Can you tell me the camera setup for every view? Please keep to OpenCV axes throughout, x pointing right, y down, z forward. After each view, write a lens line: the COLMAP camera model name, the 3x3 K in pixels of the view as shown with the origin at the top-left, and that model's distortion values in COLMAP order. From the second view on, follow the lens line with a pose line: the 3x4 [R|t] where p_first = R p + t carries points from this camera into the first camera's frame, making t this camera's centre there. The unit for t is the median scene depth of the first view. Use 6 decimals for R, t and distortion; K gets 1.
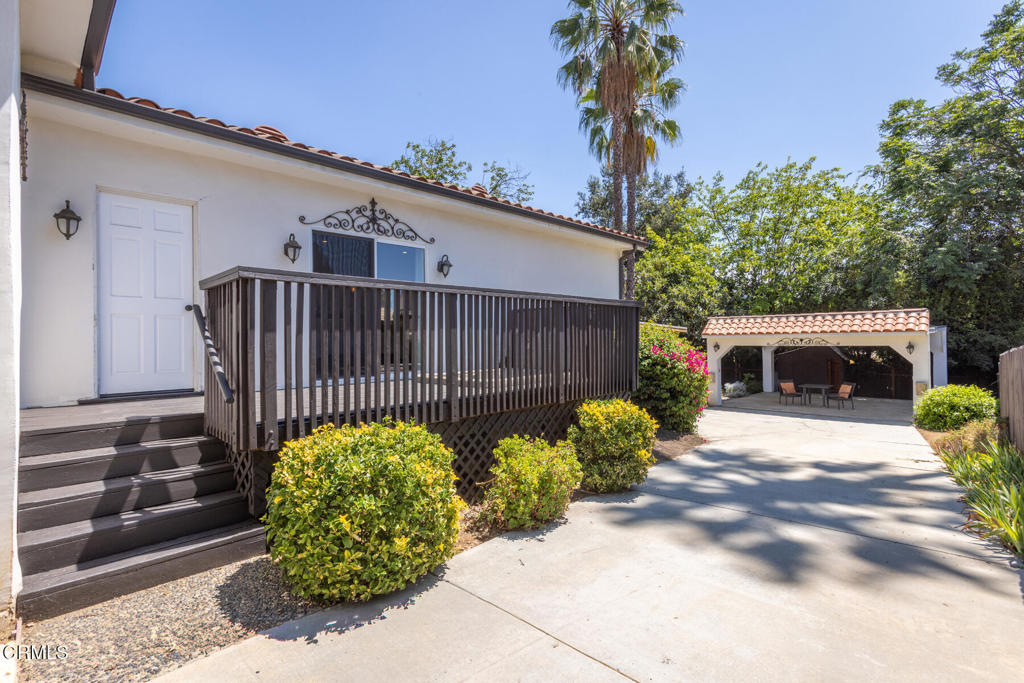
lens RADIAL K [[492.6, 0, 513.9], [0, 492.6, 340.4], [0, 0, 1]] dist [-0.006582, 0.001579]
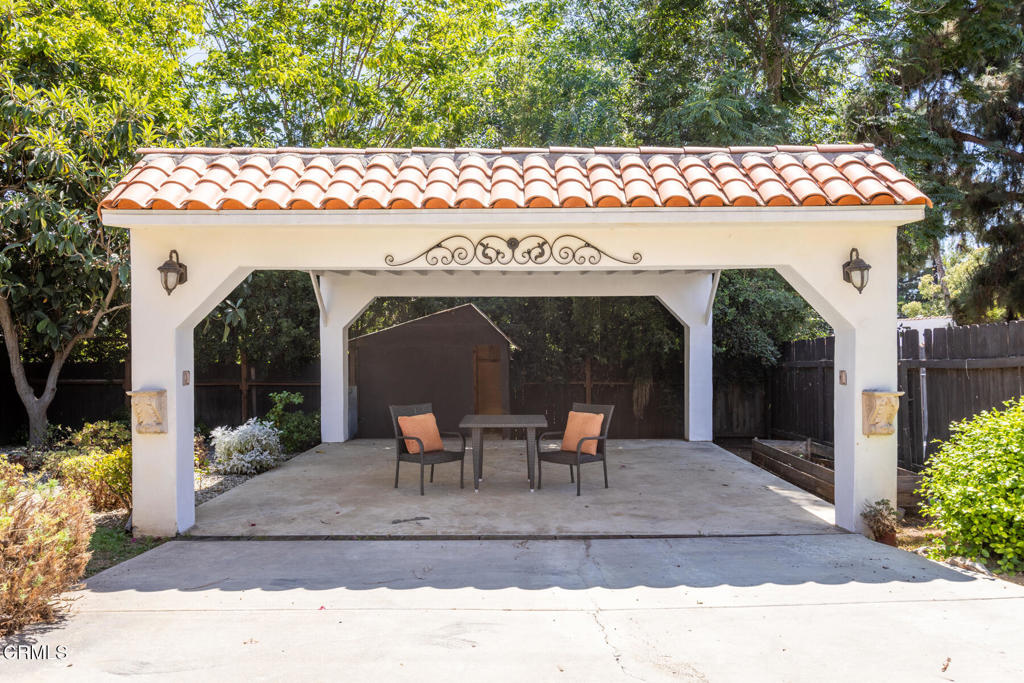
lens RADIAL K [[749.6, 0, 514.3], [0, 749.6, 342.7], [0, 0, 1]] dist [-0.002432, -0.001717]
pose [[0.708883, 0.013022, 0.705205, 0.281021], [-0.003625, 0.999884, -0.014819, 0.050019], [-0.705316, 0.007949, 0.708848, 0.647669]]
